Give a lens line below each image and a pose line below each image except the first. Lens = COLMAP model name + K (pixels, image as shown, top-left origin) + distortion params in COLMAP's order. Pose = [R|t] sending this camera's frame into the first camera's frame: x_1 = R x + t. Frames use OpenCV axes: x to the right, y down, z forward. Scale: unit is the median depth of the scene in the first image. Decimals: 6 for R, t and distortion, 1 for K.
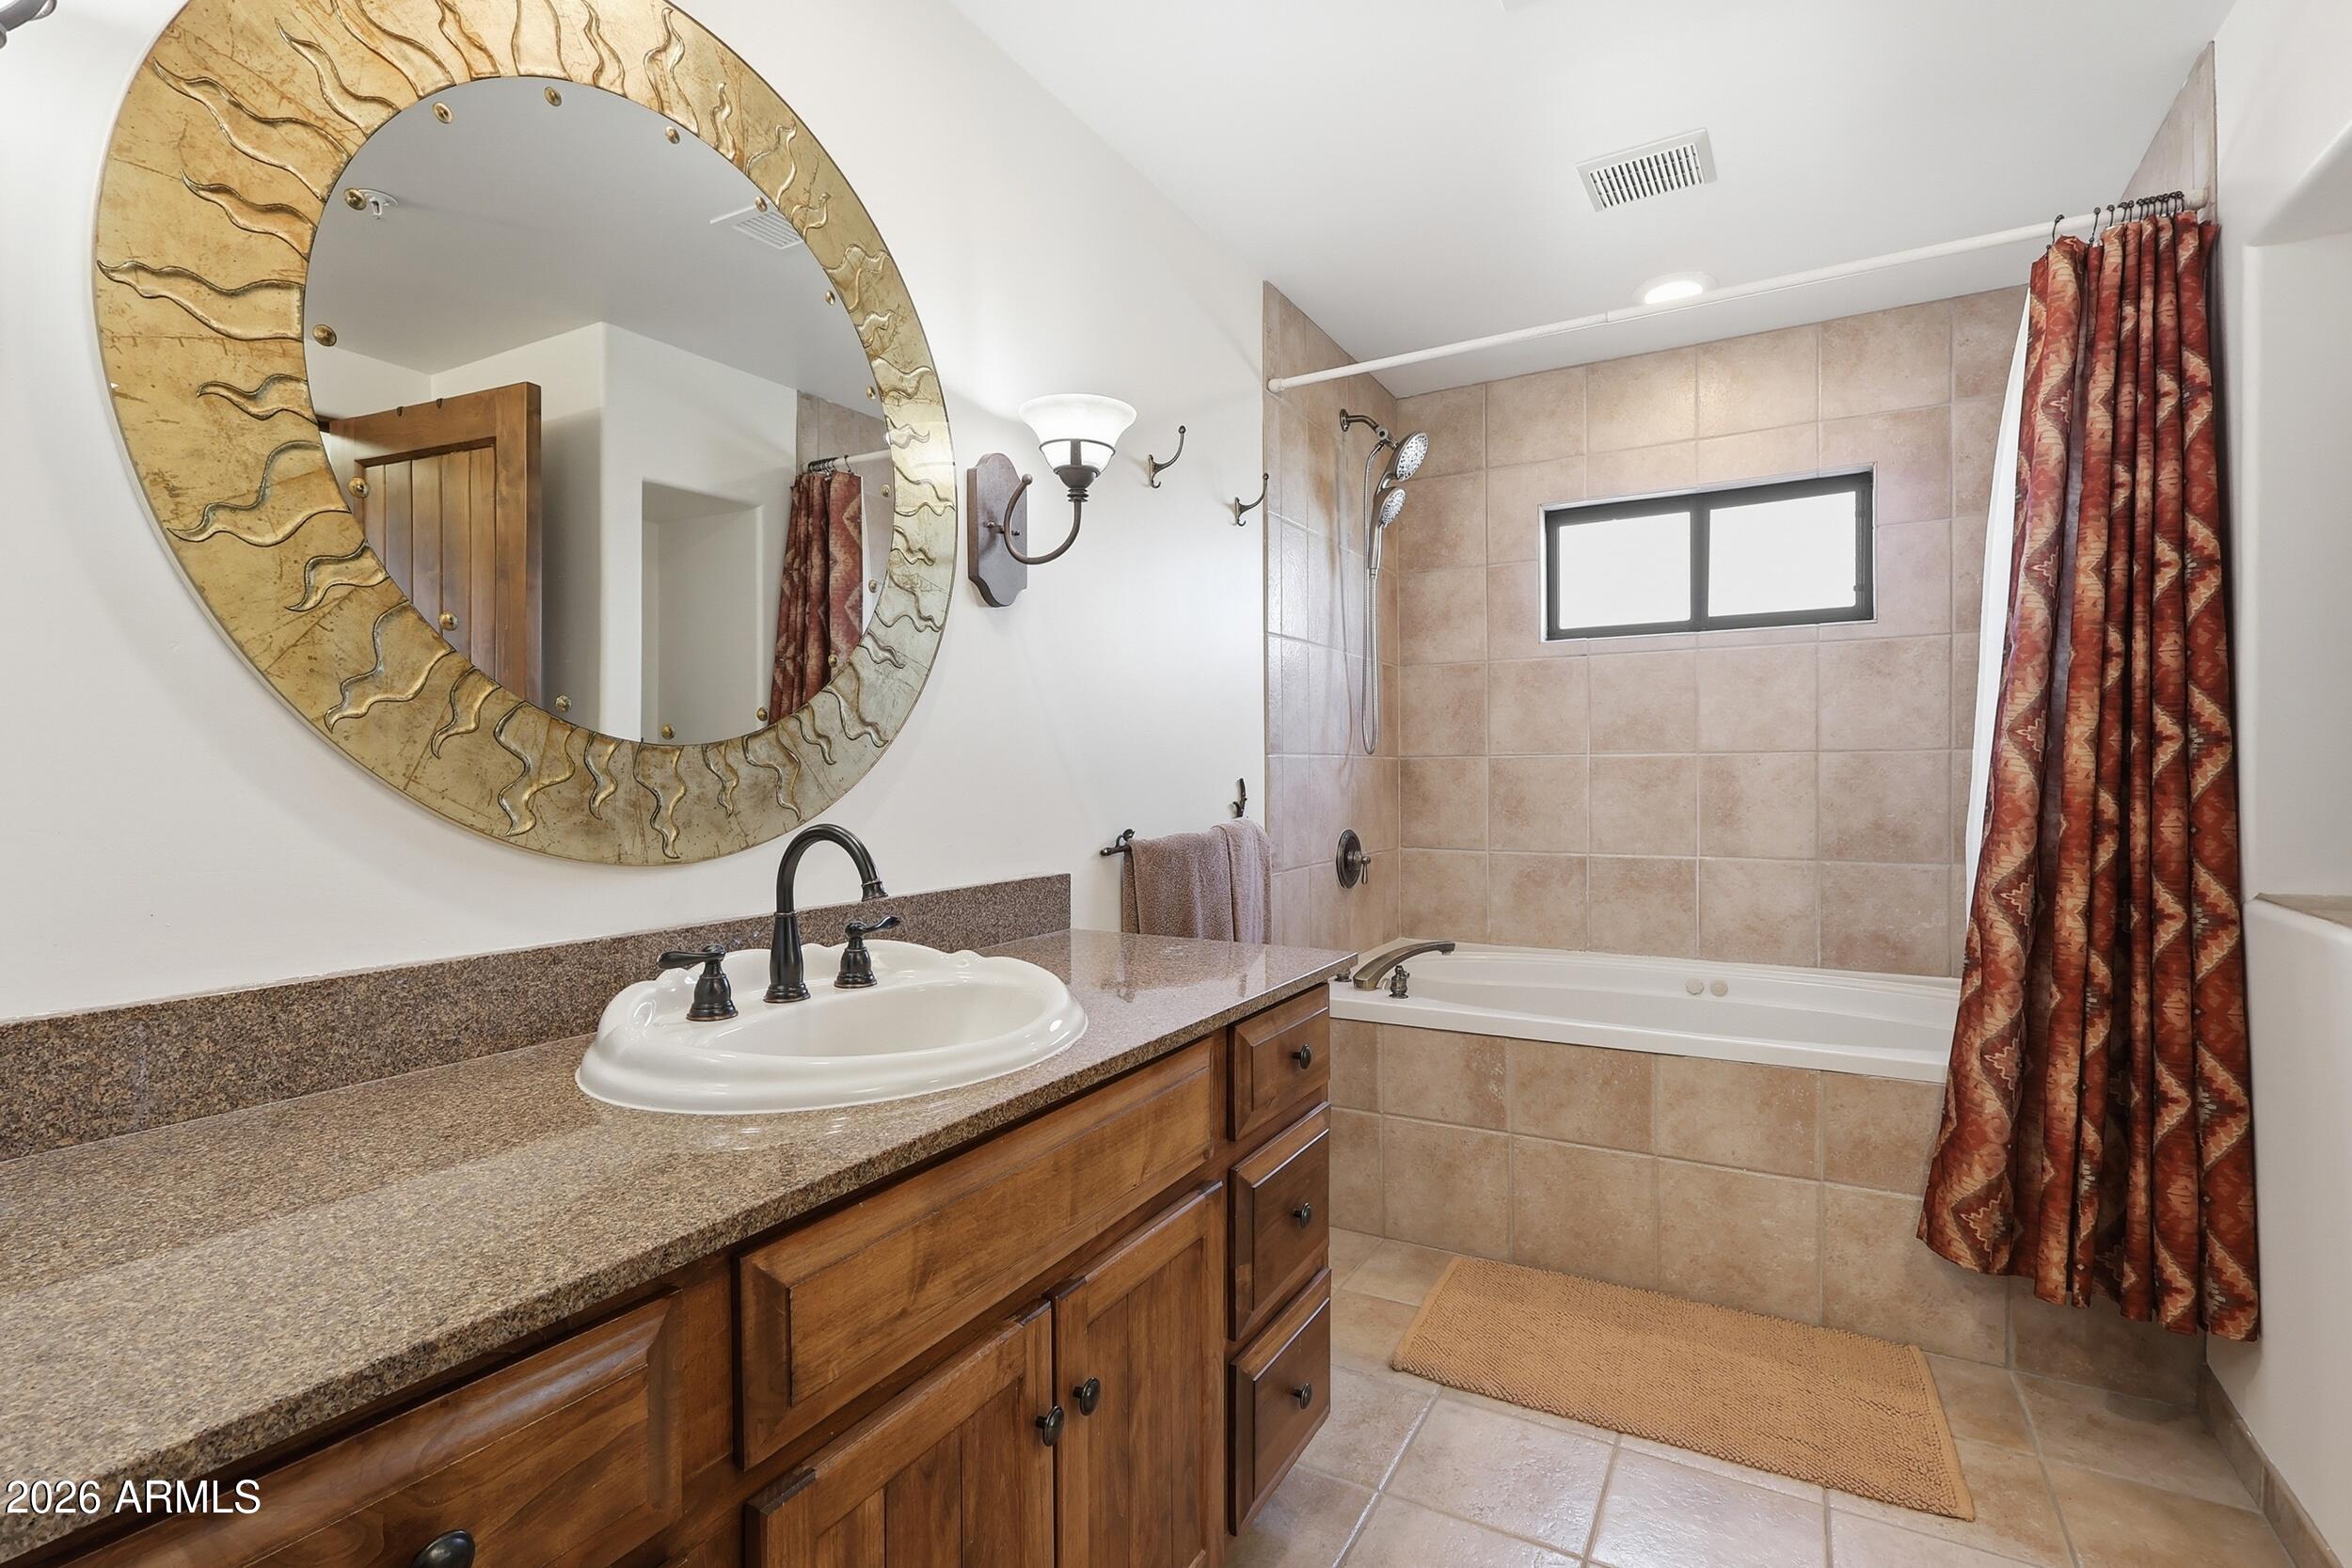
lens RADIAL K [[1091.5, 0, 1176.9], [0, 1091.5, 786.6], [0, 0, 1]] dist [0.001946, 0.001433]
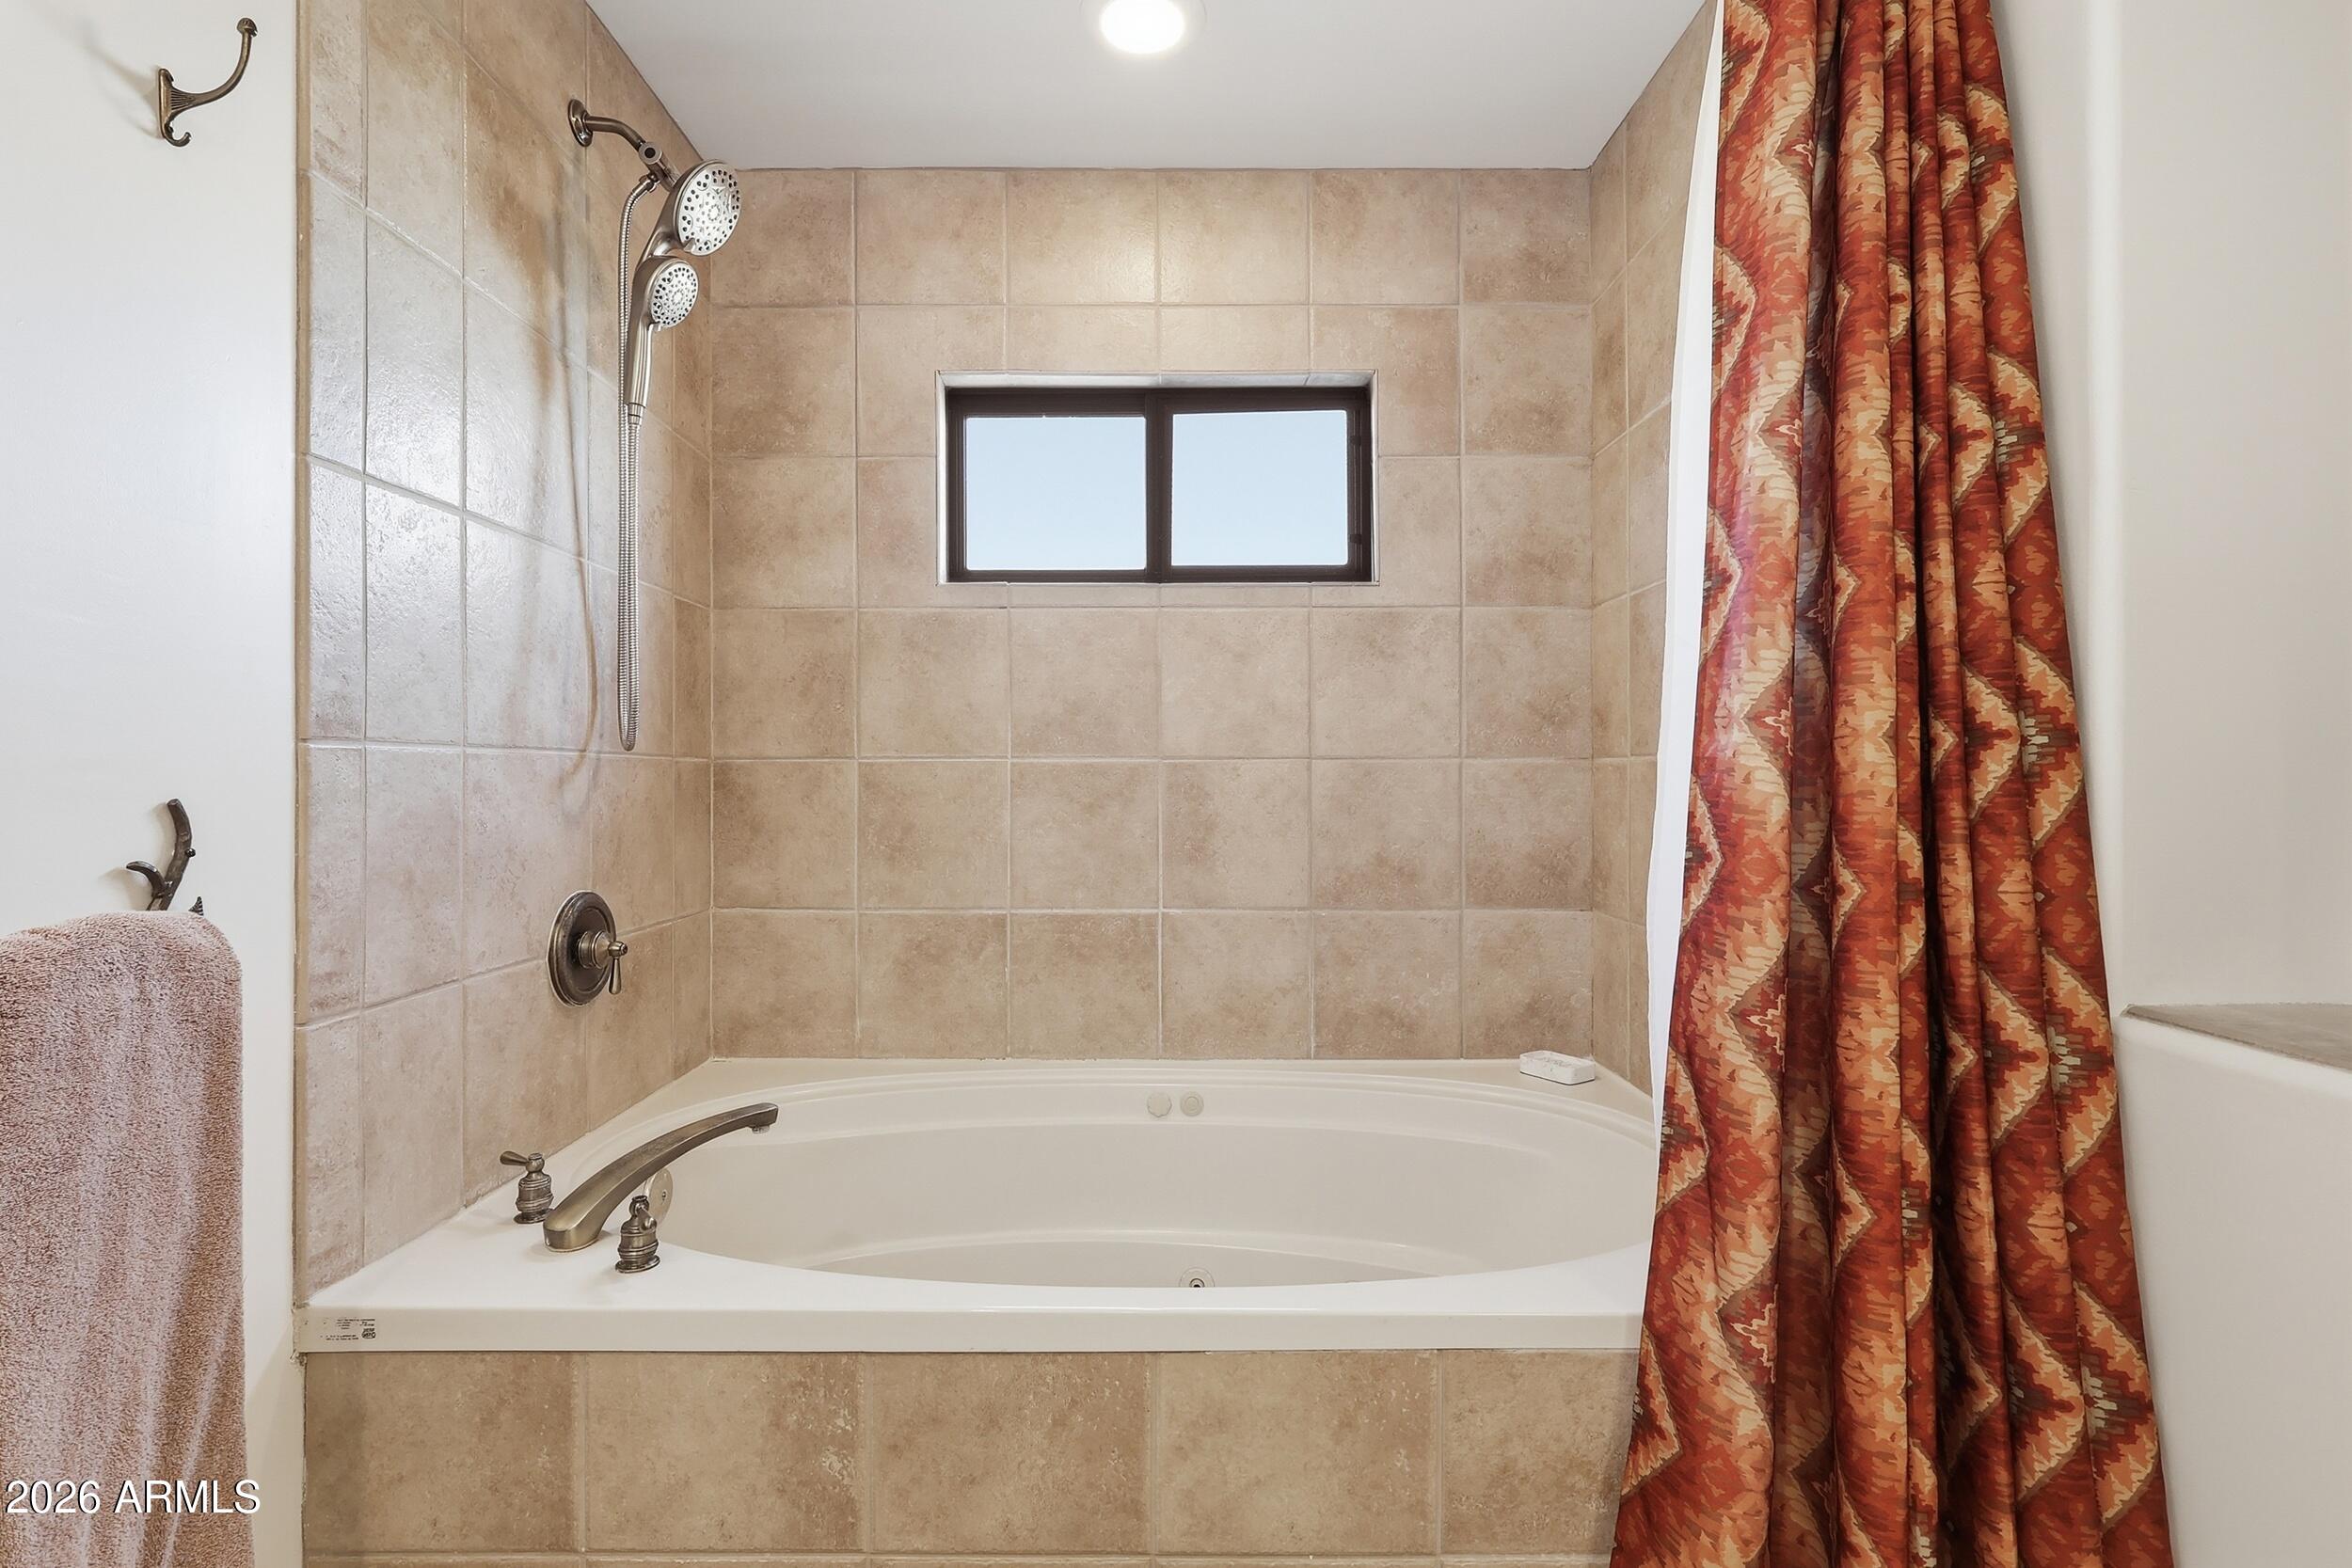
lens RADIAL K [[1091.5, 0, 1176.9], [0, 1091.5, 786.6], [0, 0, 1]] dist [0.001946, 0.001433]
pose [[0.863247, 0.003937, 0.504766, 0.146770], [0.000568, 0.999961, -0.008770, -0.007414], [-0.504781, 0.007857, 0.863212, 0.423392]]
